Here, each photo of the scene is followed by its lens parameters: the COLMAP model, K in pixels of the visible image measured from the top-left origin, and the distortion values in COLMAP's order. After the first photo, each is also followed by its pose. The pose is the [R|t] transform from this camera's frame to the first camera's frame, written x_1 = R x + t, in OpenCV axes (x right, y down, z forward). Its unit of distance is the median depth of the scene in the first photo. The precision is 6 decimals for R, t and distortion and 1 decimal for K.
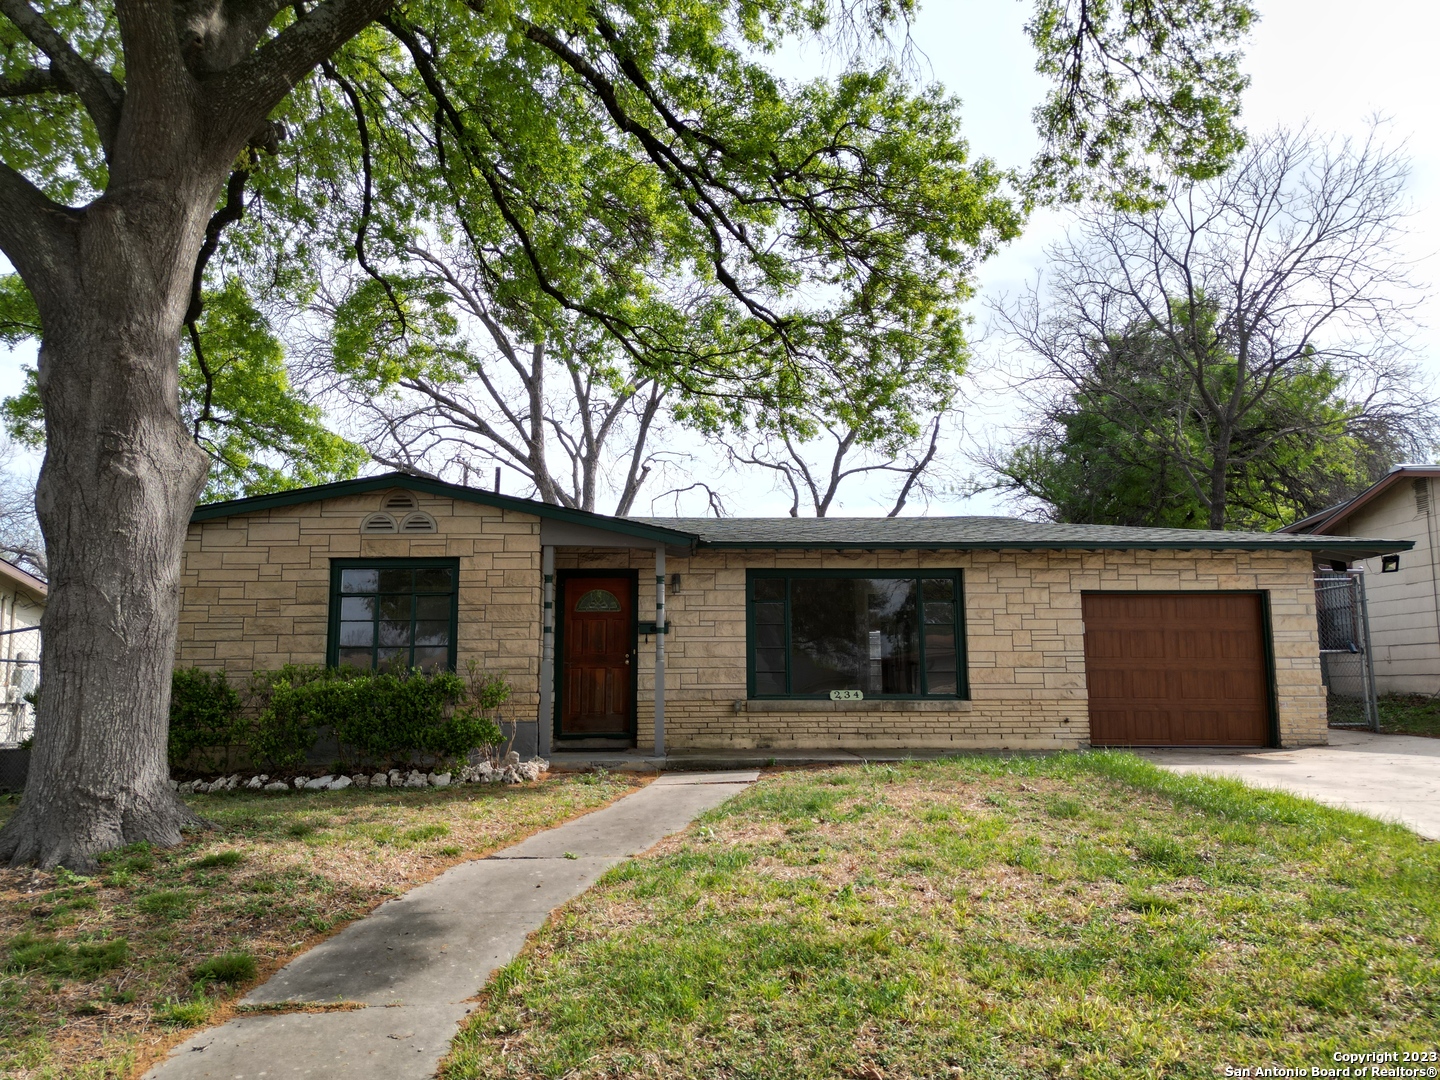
lens RADIAL K [[1014.1, 0, 720.0], [0, 1014.1, 540.0], [0, 0, 1]] dist [0.071151, -0.066901]
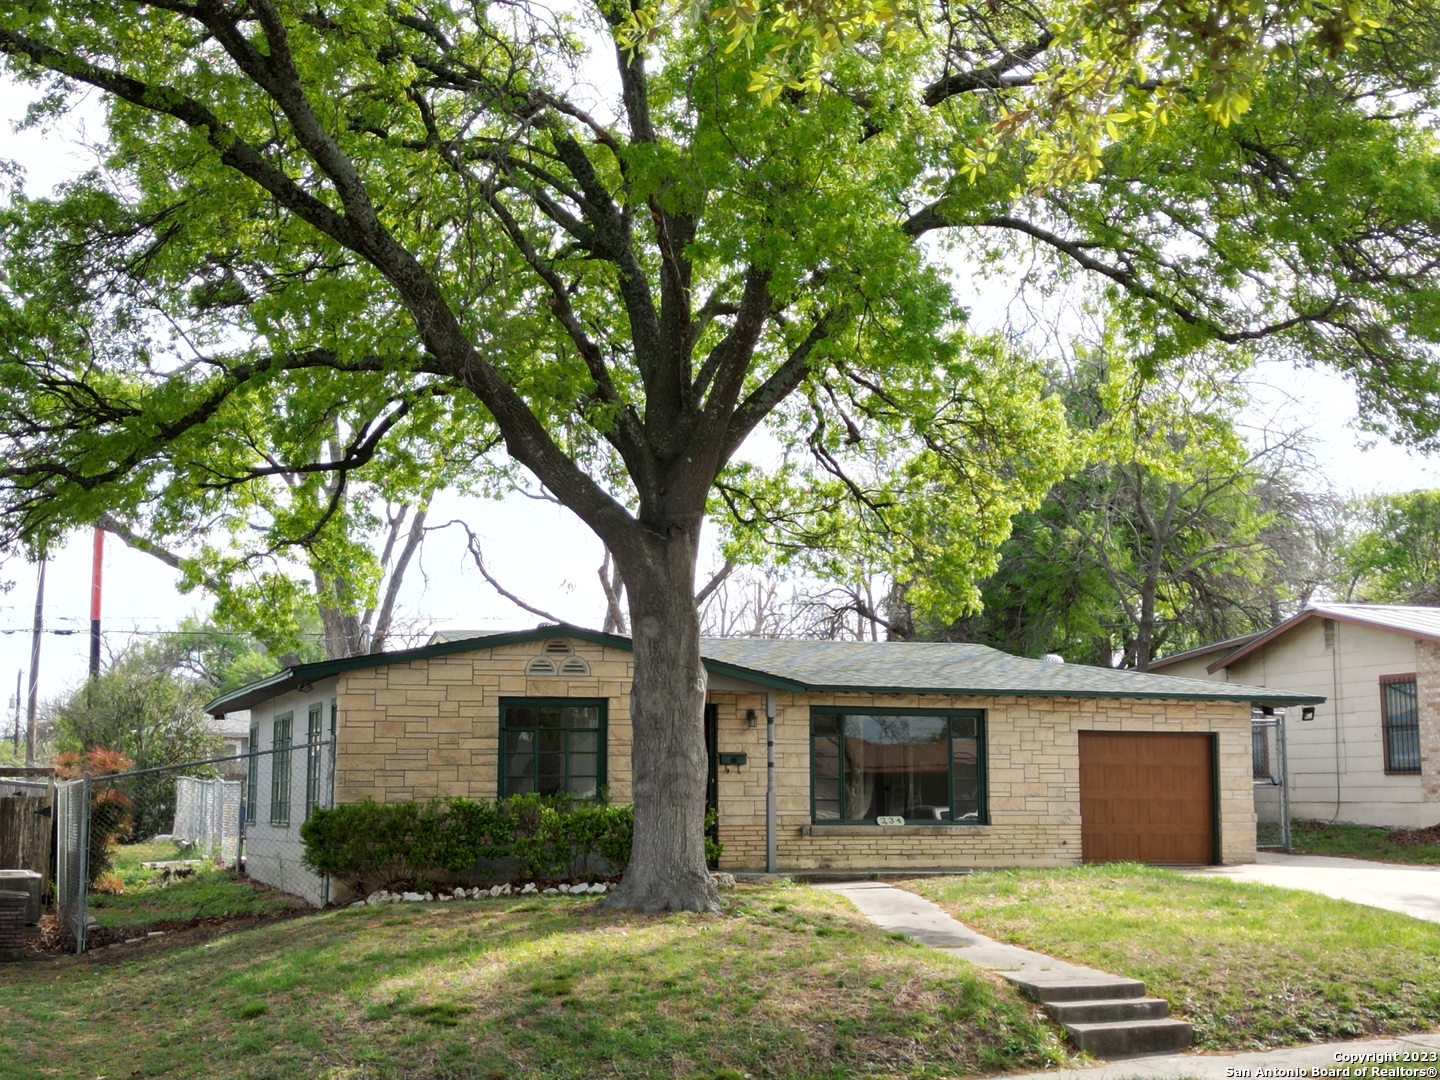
lens RADIAL K [[2061.5, 0, 720.0], [0, 2061.5, 540.0], [0, 0, 1]] dist [0.114192, -0.017391]
pose [[0.946218, 0.044926, 0.320396, -0.800390], [-0.049875, 0.998729, 0.007254, -0.164439], [-0.319663, -0.022844, 0.947256, -1.096677]]
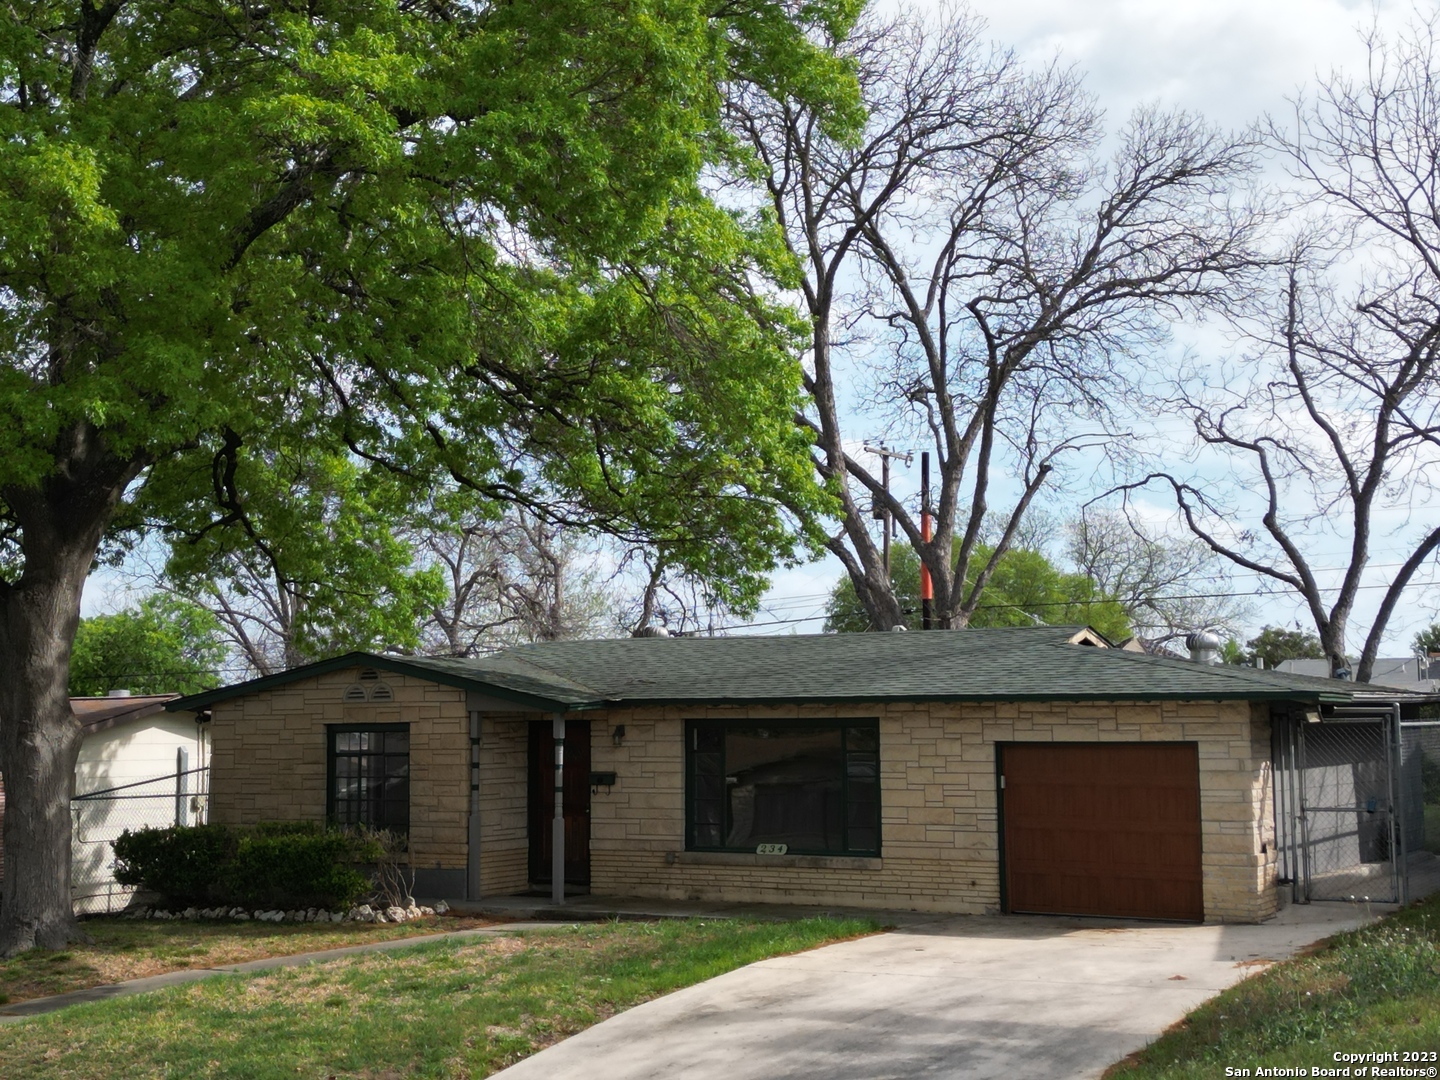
lens RADIAL K [[2061.5, 0, 720.0], [0, 2061.5, 540.0], [0, 0, 1]] dist [0.114192, -0.017391]
pose [[0.851496, -0.048134, -0.522147, 1.136072], [0.077526, 0.996391, 0.034574, -0.216739], [0.518598, -0.069919, 0.852155, -0.700514]]
